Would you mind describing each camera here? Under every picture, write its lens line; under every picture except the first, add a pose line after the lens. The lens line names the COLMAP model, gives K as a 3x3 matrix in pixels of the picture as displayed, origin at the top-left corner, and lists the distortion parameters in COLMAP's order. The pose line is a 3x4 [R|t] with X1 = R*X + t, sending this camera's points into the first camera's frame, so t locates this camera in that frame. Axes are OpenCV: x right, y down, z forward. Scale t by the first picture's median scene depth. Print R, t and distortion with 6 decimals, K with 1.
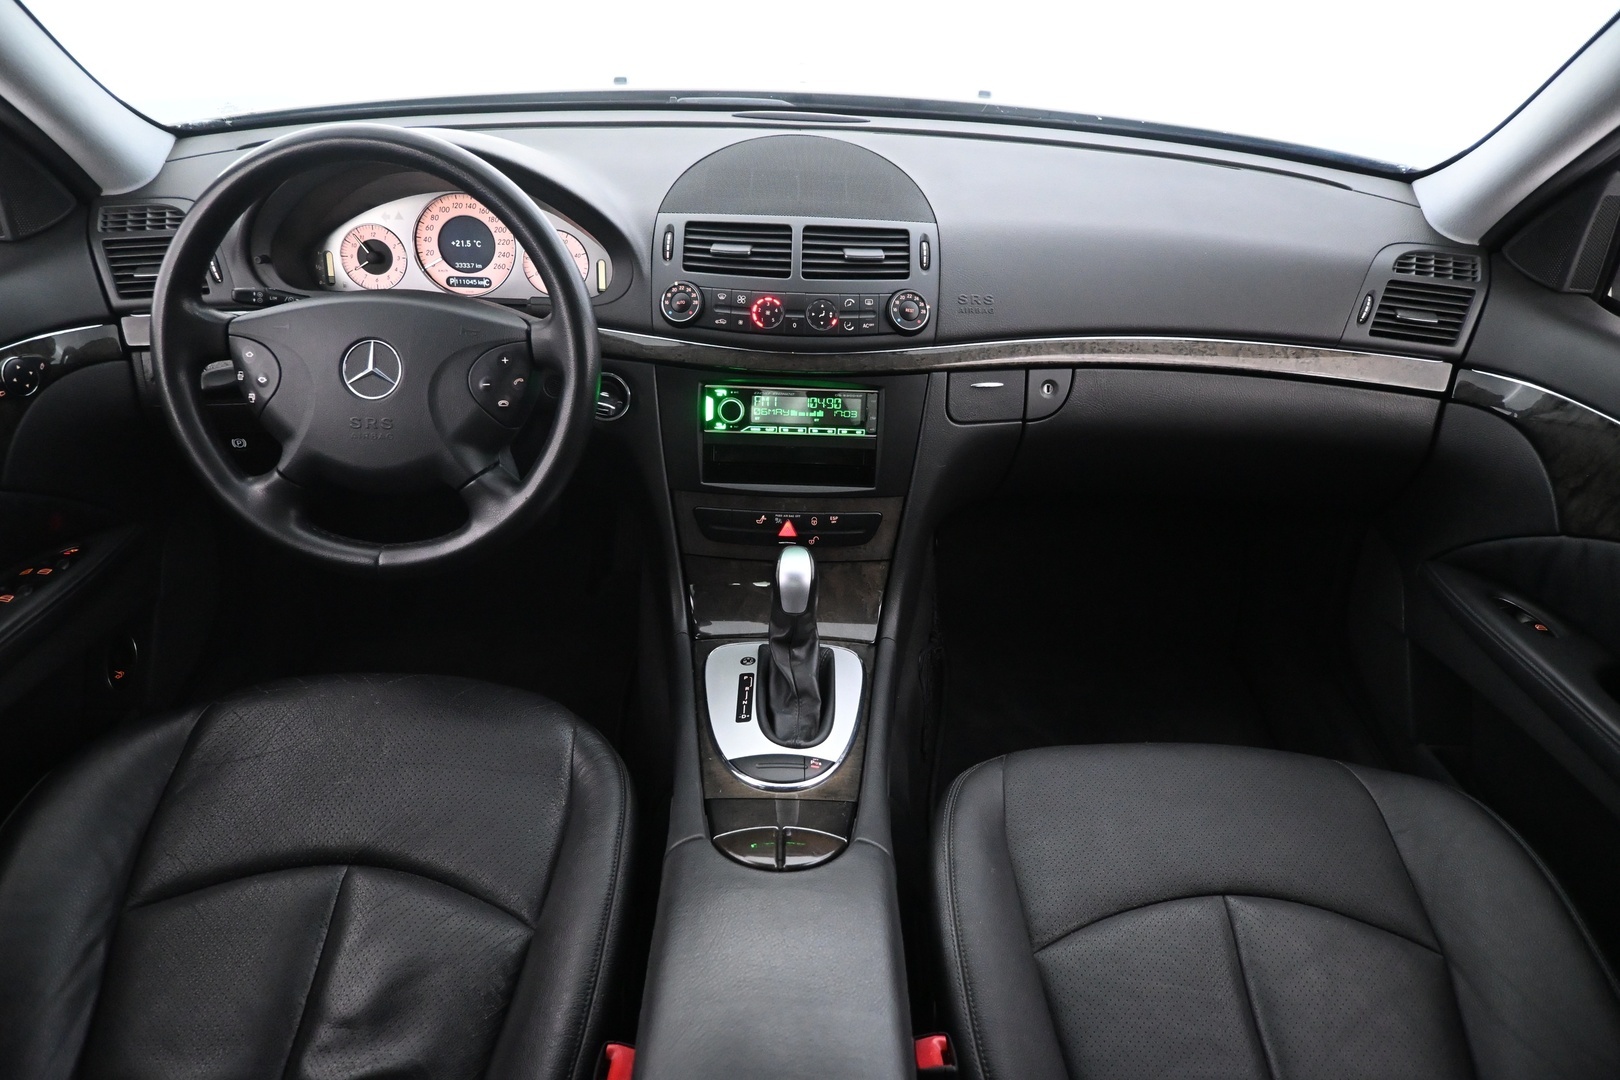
lens RADIAL K [[1092.7, 0, 817.6], [0, 1092.7, 540.6], [0, 0, 1]] dist [-0.022339, 0.006498]
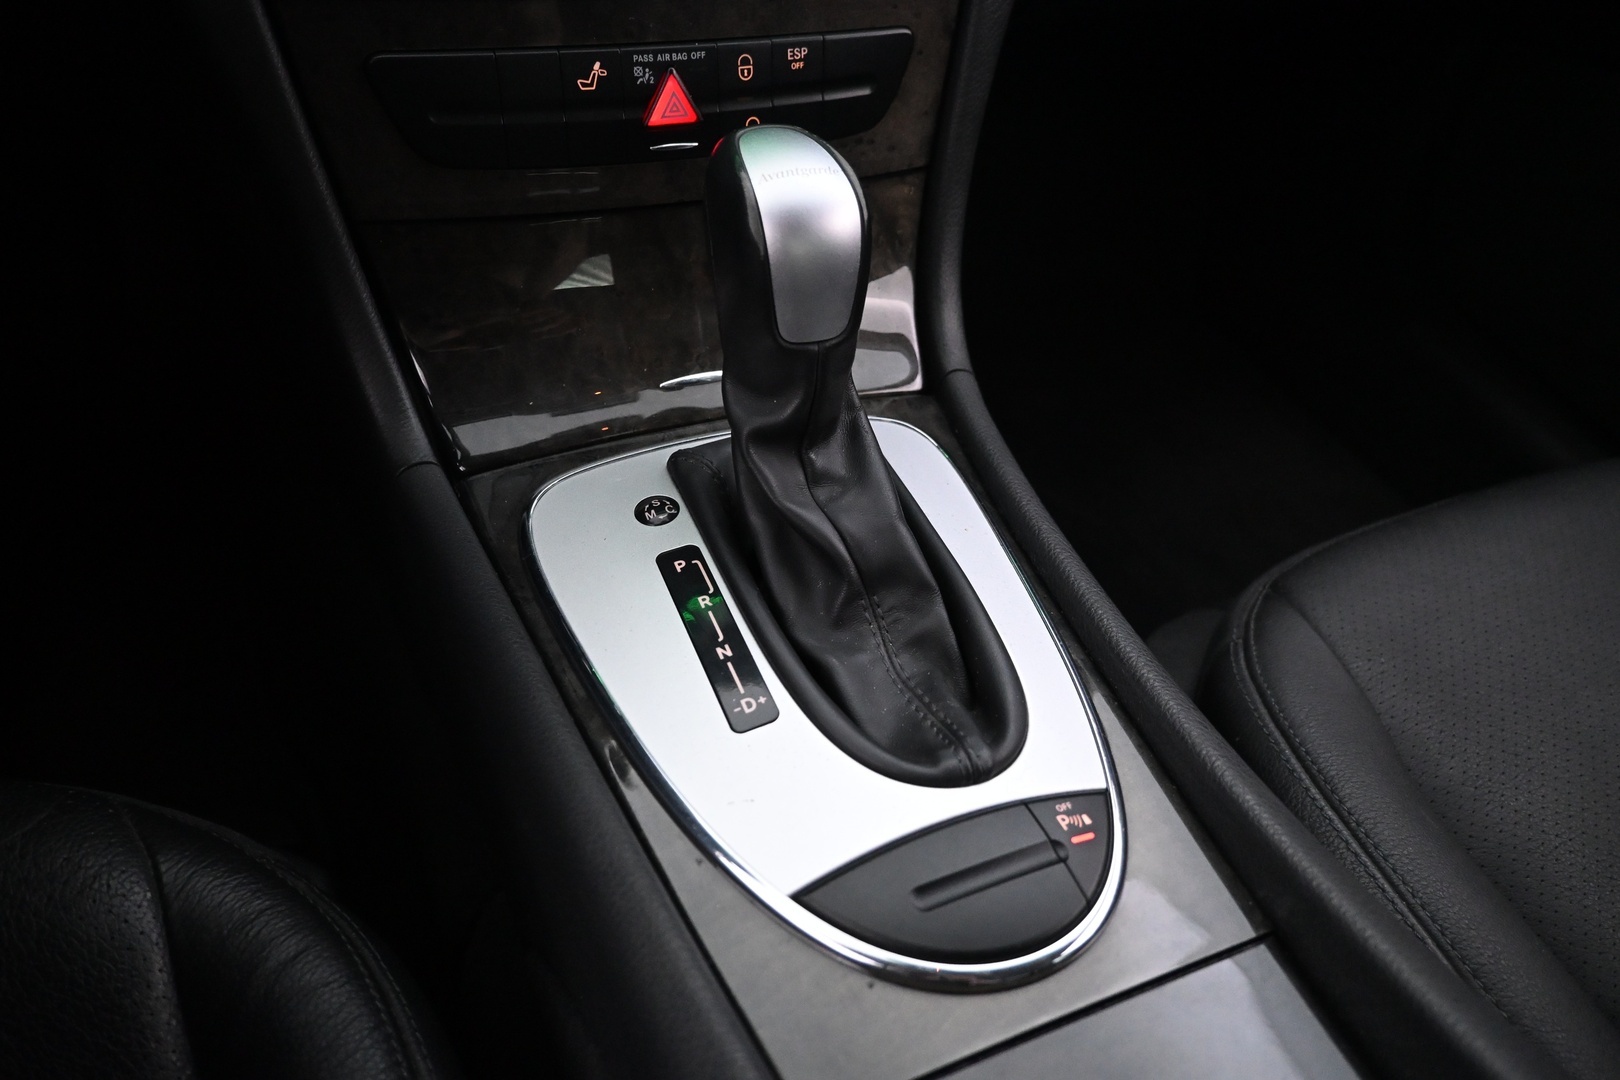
lens RADIAL K [[1092.7, 0, 806.4], [0, 1092.7, 545.6], [0, 0, 1]] dist [-0.022339, 0.006498]
pose [[0.929247, -0.223298, 0.294342, -0.122859], [0.141958, 0.951327, 0.273541, 0.035279], [-0.341097, -0.212403, 0.915717, 0.674155]]
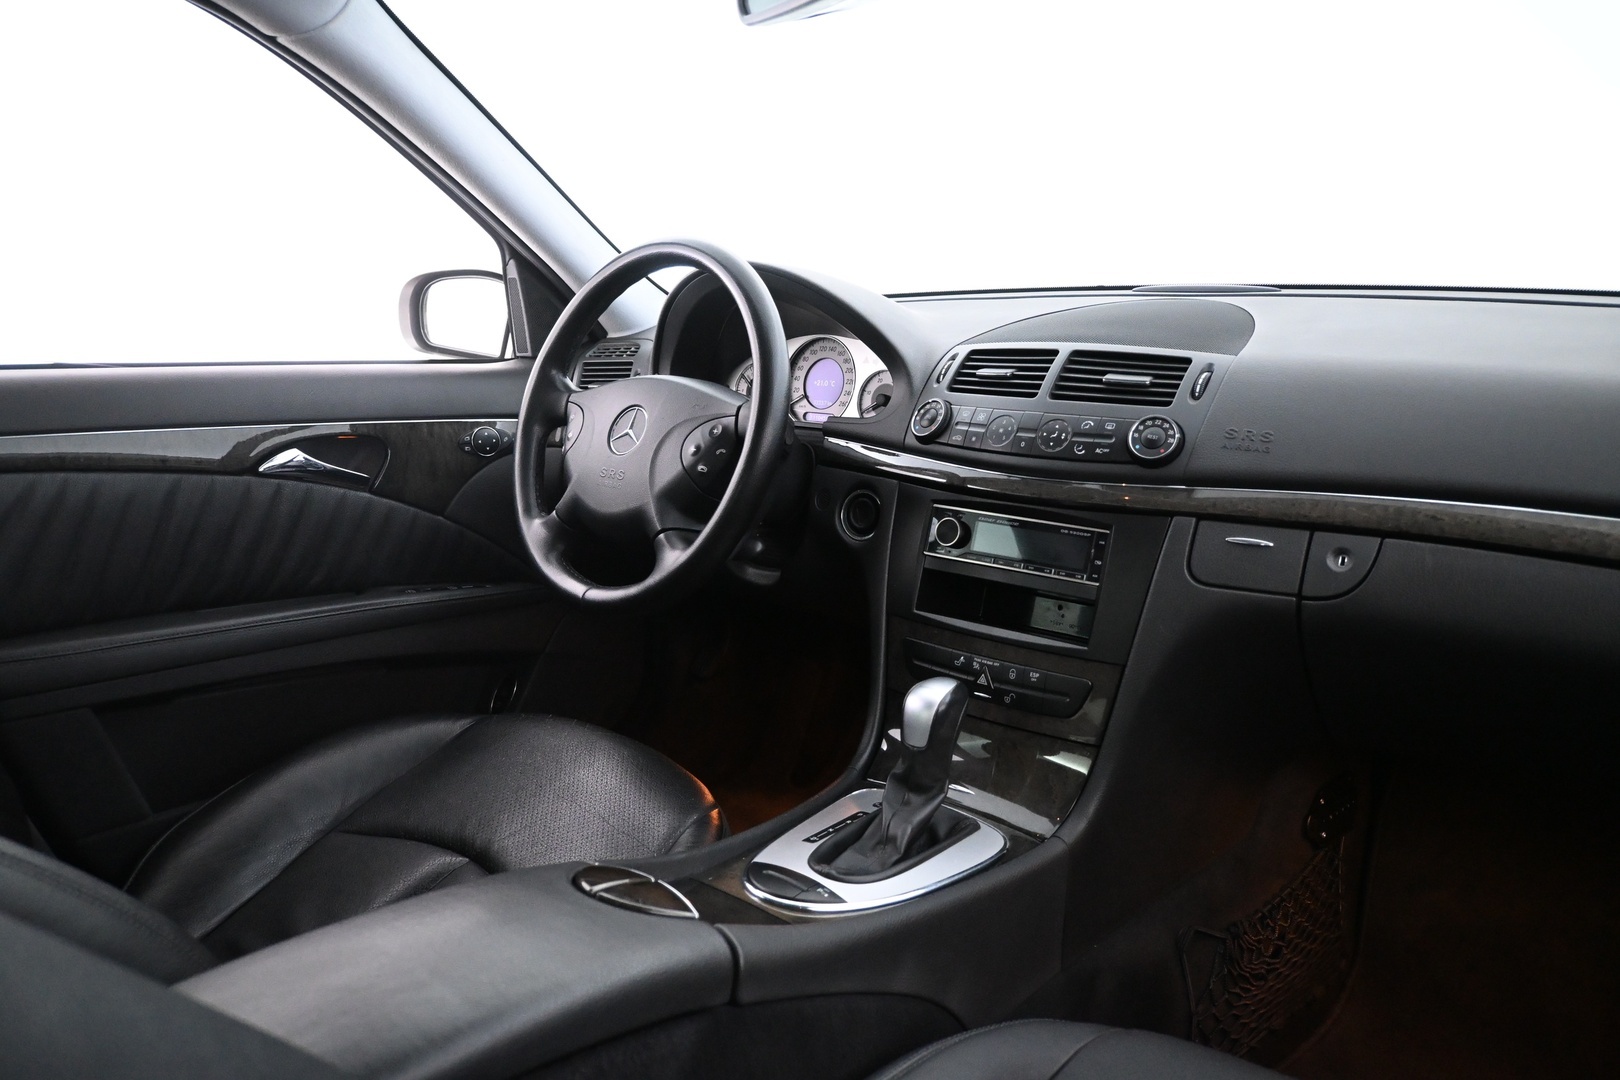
lens RADIAL K [[1181.9, 0, 805.2], [0, 1181.9, 528.5], [0, 0, 1]] dist [-0.030449, 0.013999]
pose [[0.740177, 0.092604, -0.666005, 0.488976], [-0.313084, 0.924018, -0.219473, 0.132228], [0.595077, 0.370964, 0.712930, 0.226301]]
